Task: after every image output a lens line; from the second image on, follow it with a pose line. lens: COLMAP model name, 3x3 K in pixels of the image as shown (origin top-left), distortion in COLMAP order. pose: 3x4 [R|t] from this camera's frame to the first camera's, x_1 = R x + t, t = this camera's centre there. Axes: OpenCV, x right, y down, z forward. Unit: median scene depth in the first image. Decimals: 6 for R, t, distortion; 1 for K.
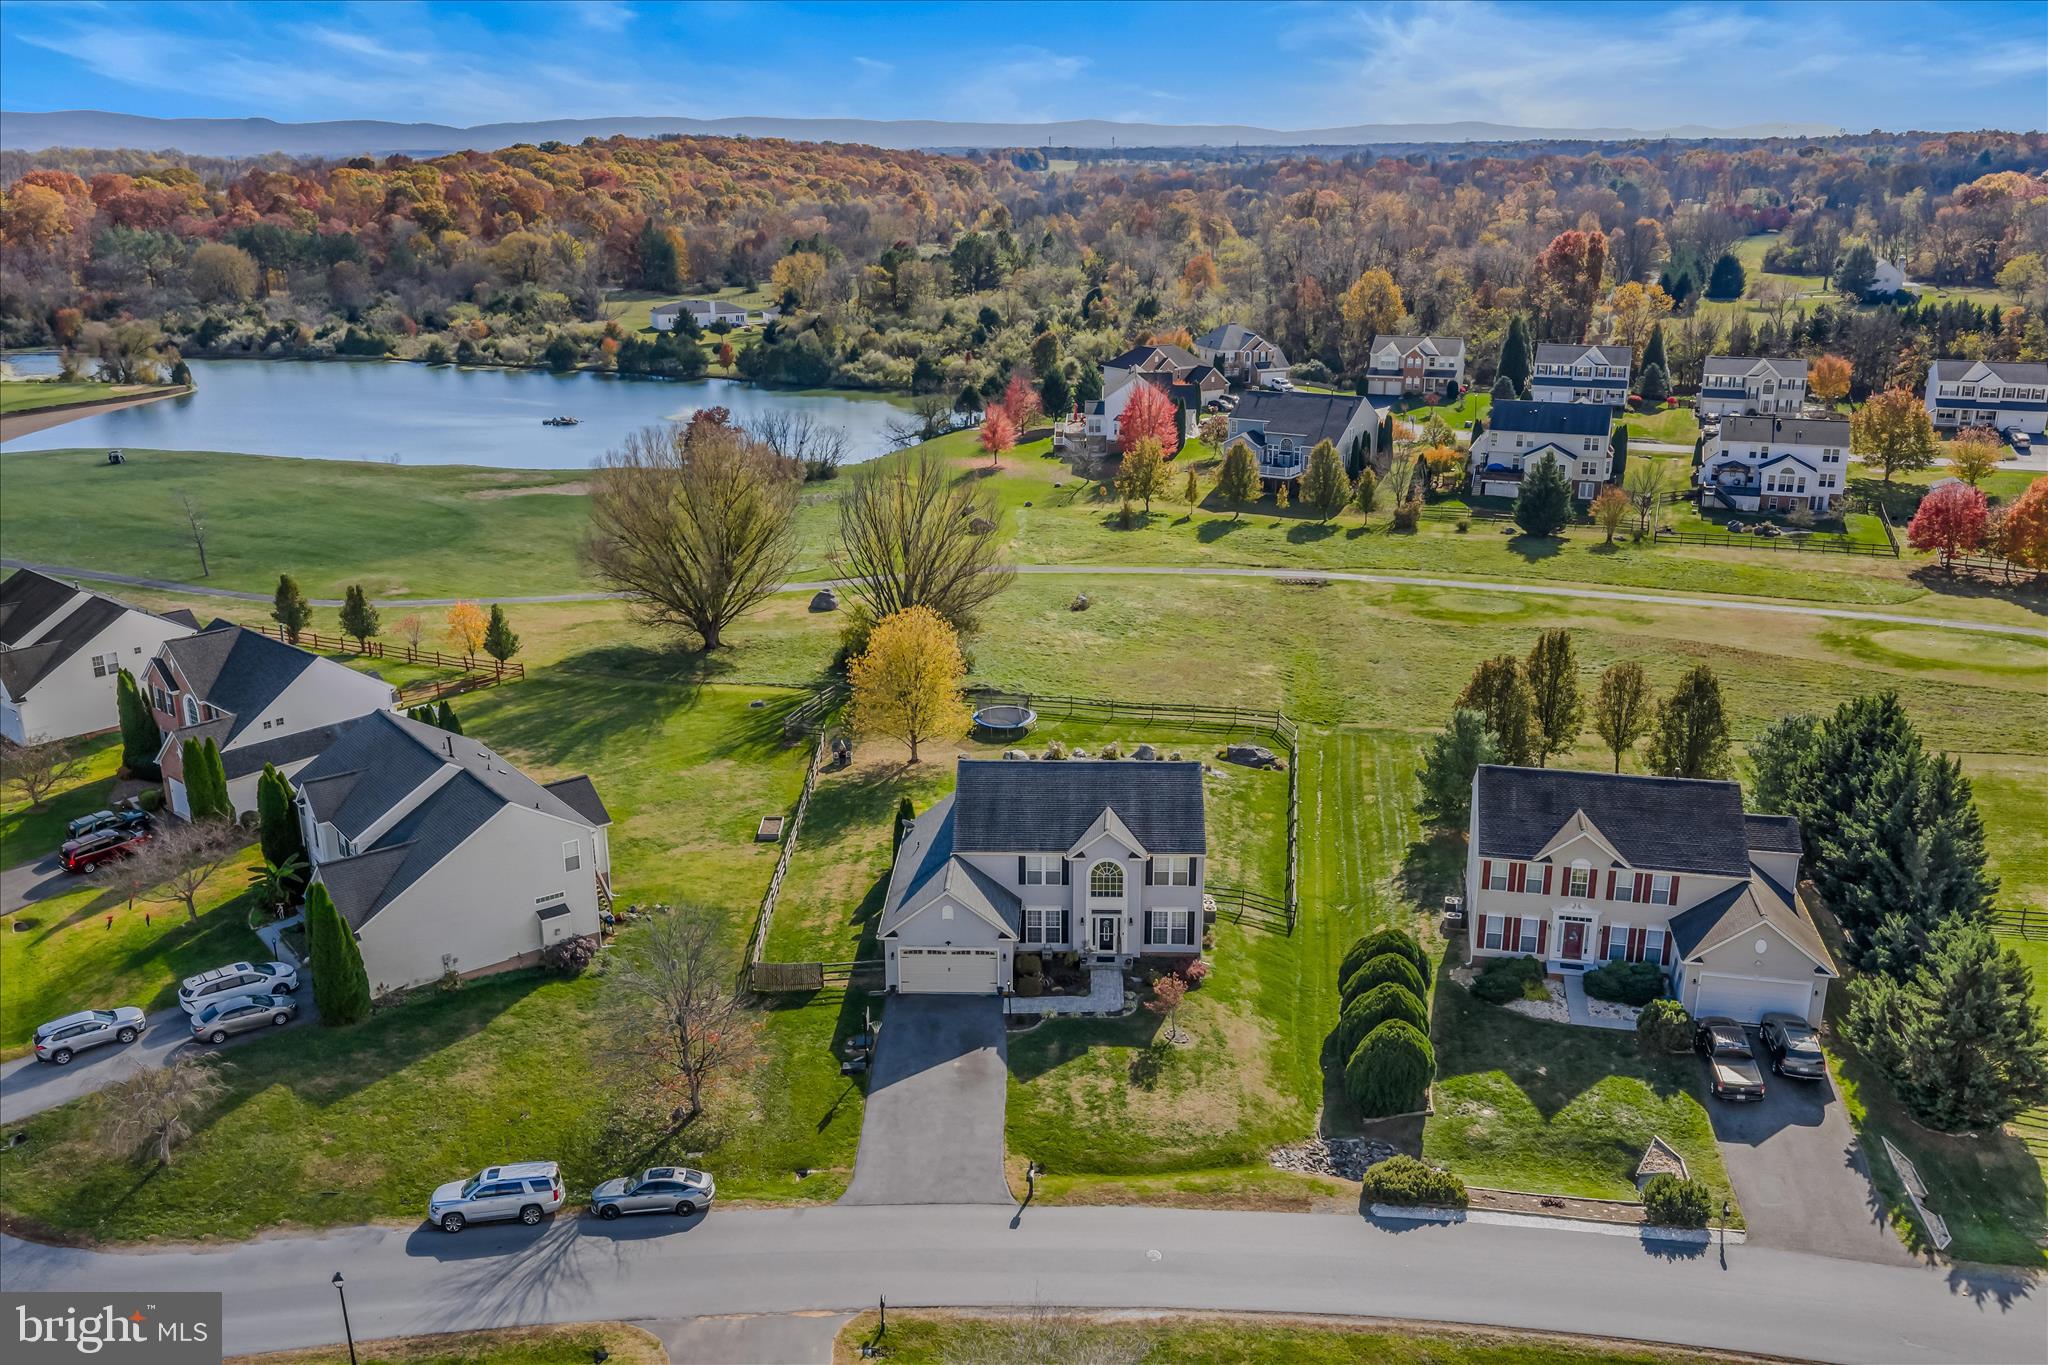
lens RADIAL K [[1705.1, 0, 1032.4], [0, 1705.1, 679.3], [0, 0, 1]] dist [0.012912, -0.018179]
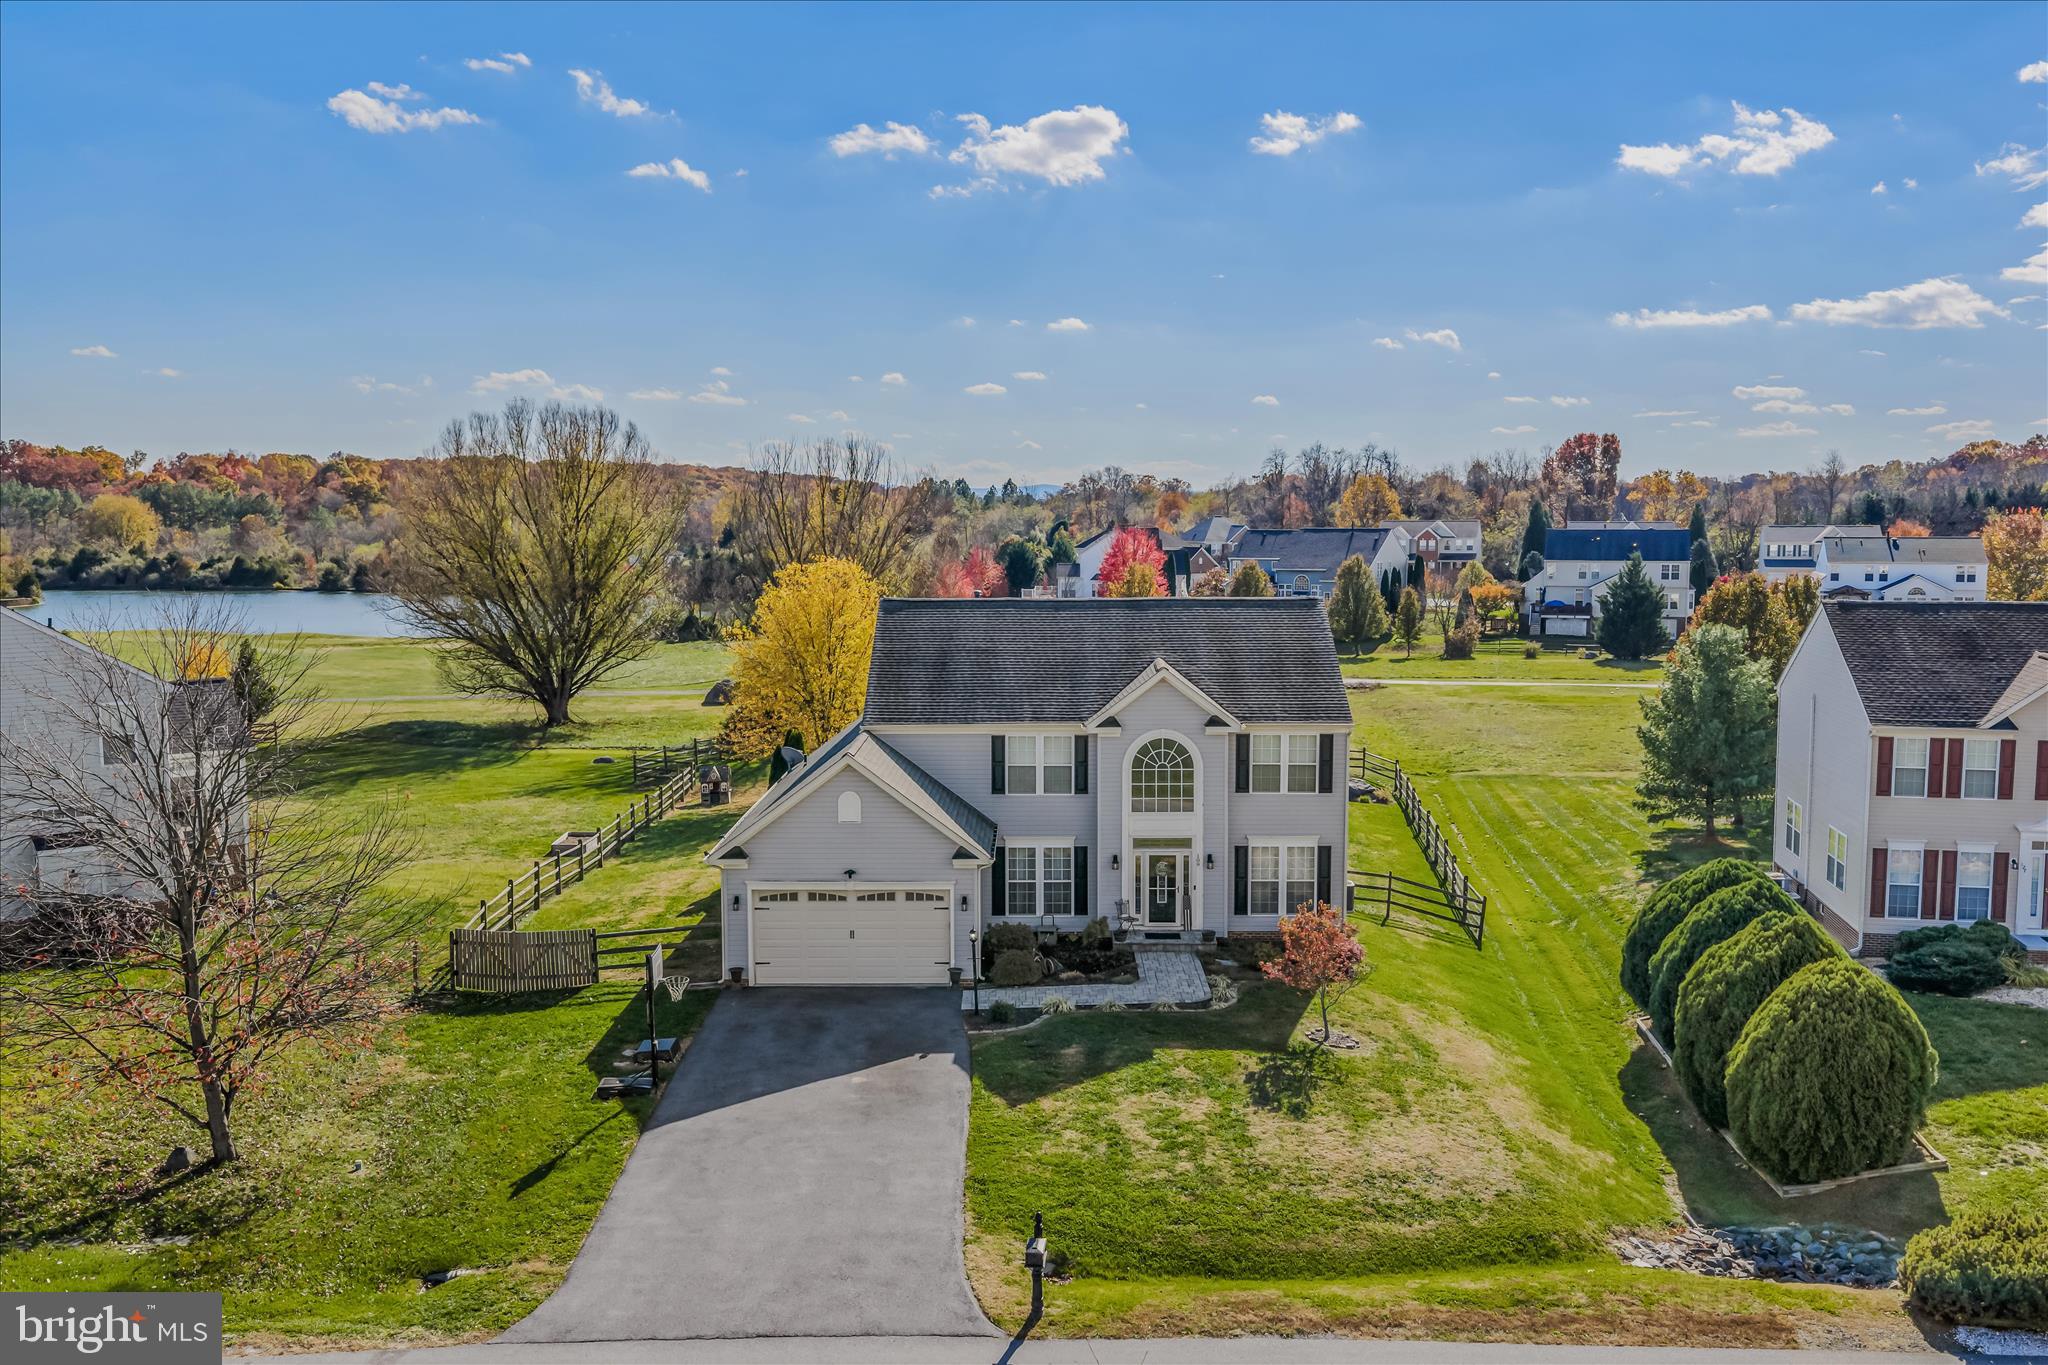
lens RADIAL K [[1705.1, 0, 1032.4], [0, 1705.1, 679.3], [0, 0, 1]] dist [0.012912, -0.018179]
pose [[0.999684, -0.002555, 0.025008, -0.008621], [0.007664, 0.978442, -0.206380, 0.195284], [-0.023941, 0.206506, 0.978152, 0.488702]]
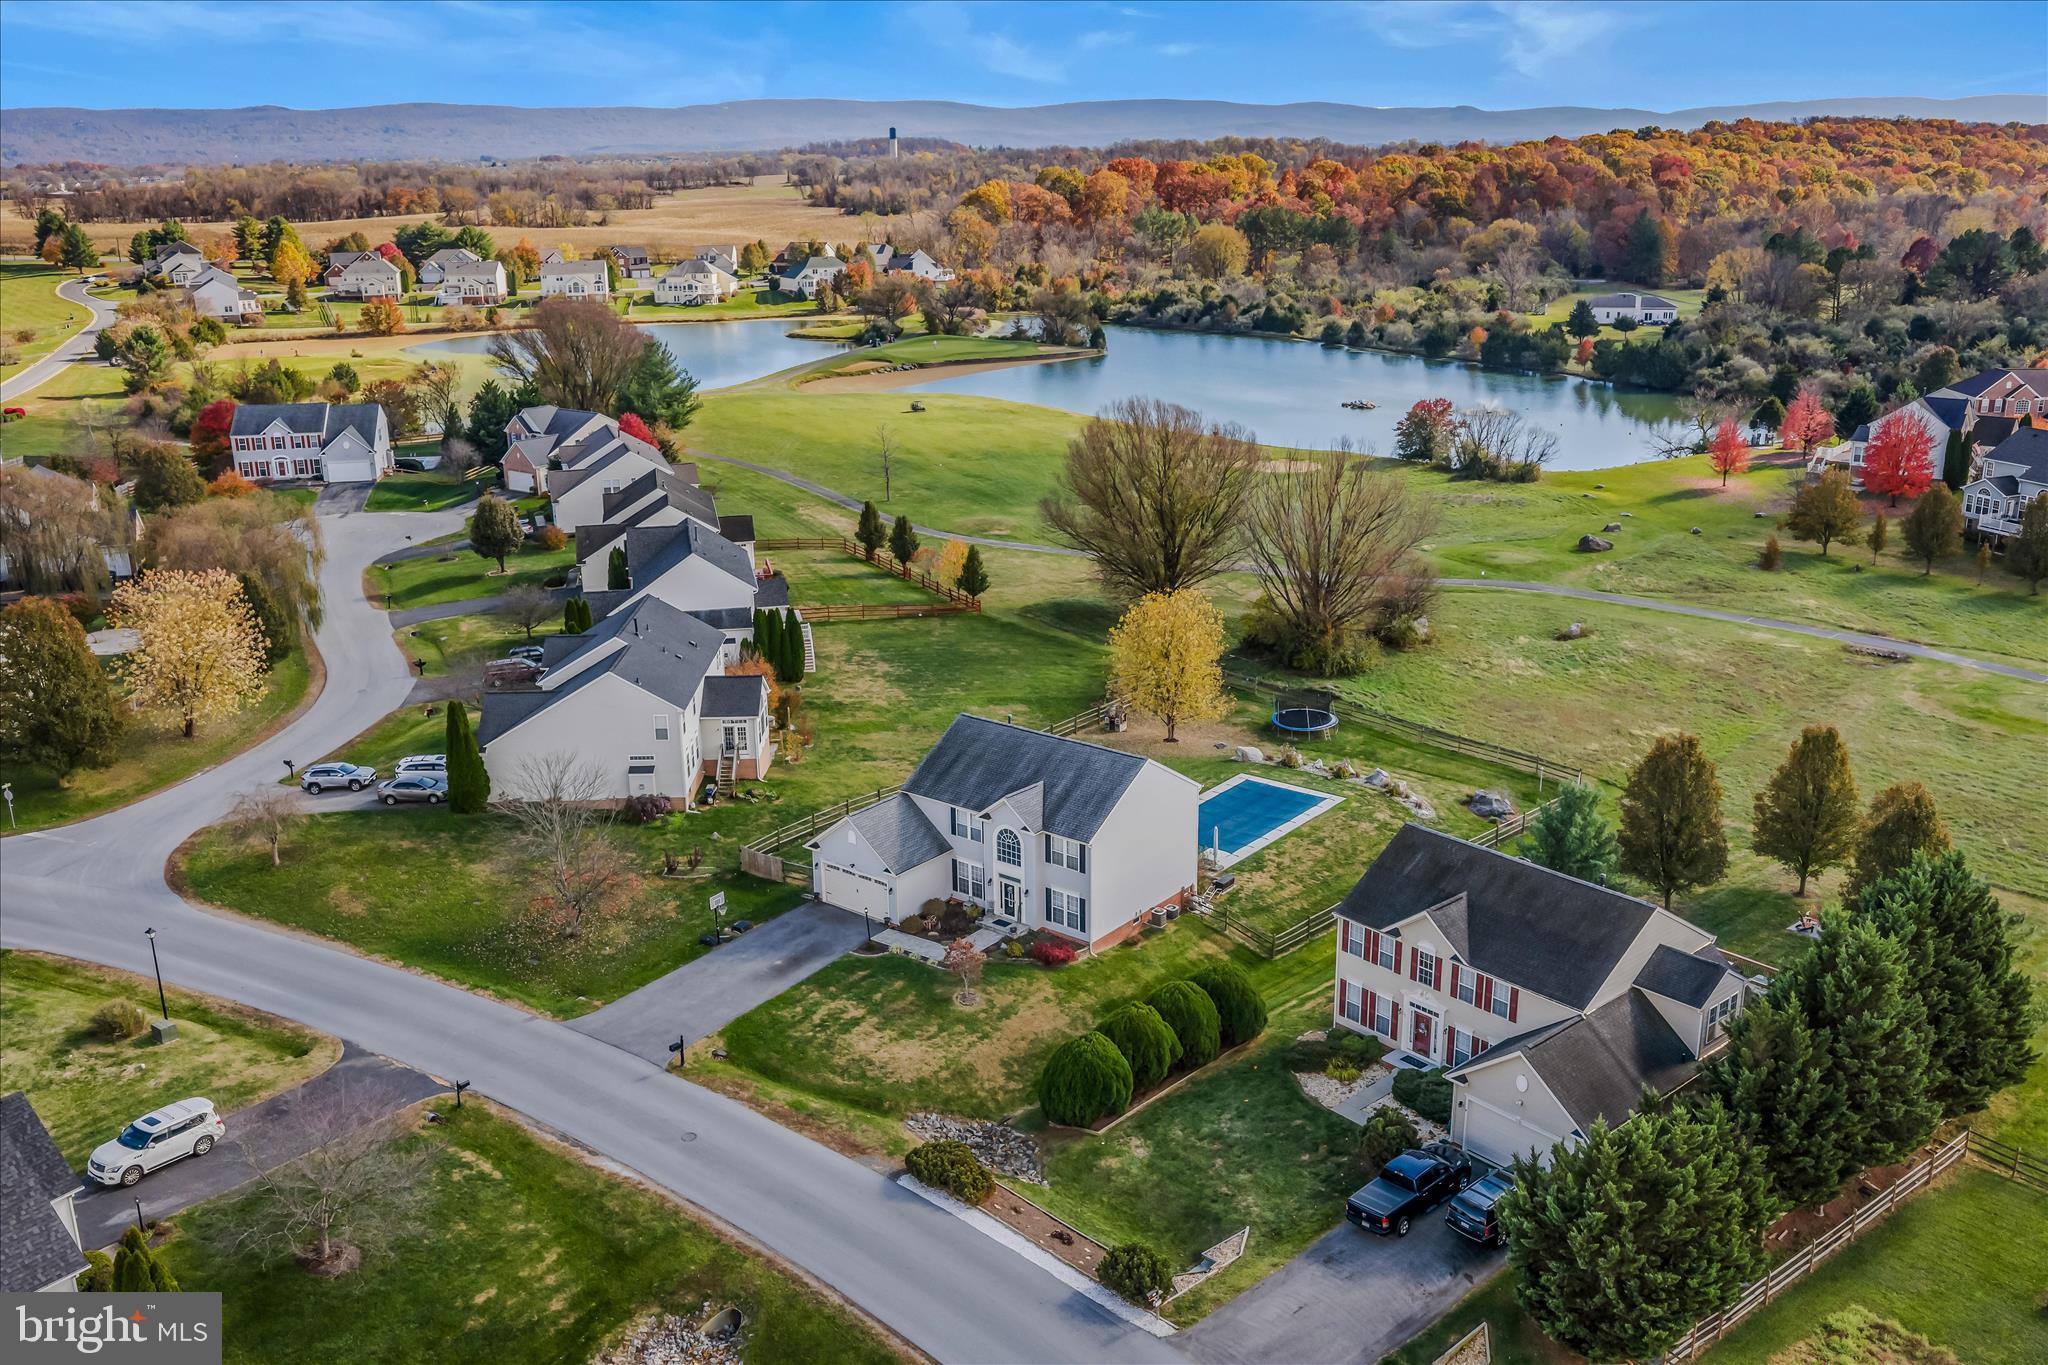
lens RADIAL K [[1776.2, 0, 1030.4], [0, 1776.2, 679.6], [0, 0, 1]] dist [0.008086, -0.005305]
pose [[0.797637, 0.168947, -0.578992, 0.655530], [-0.170944, 0.983928, 0.051607, -0.038623], [0.578405, 0.057811, 0.813698, 0.131713]]
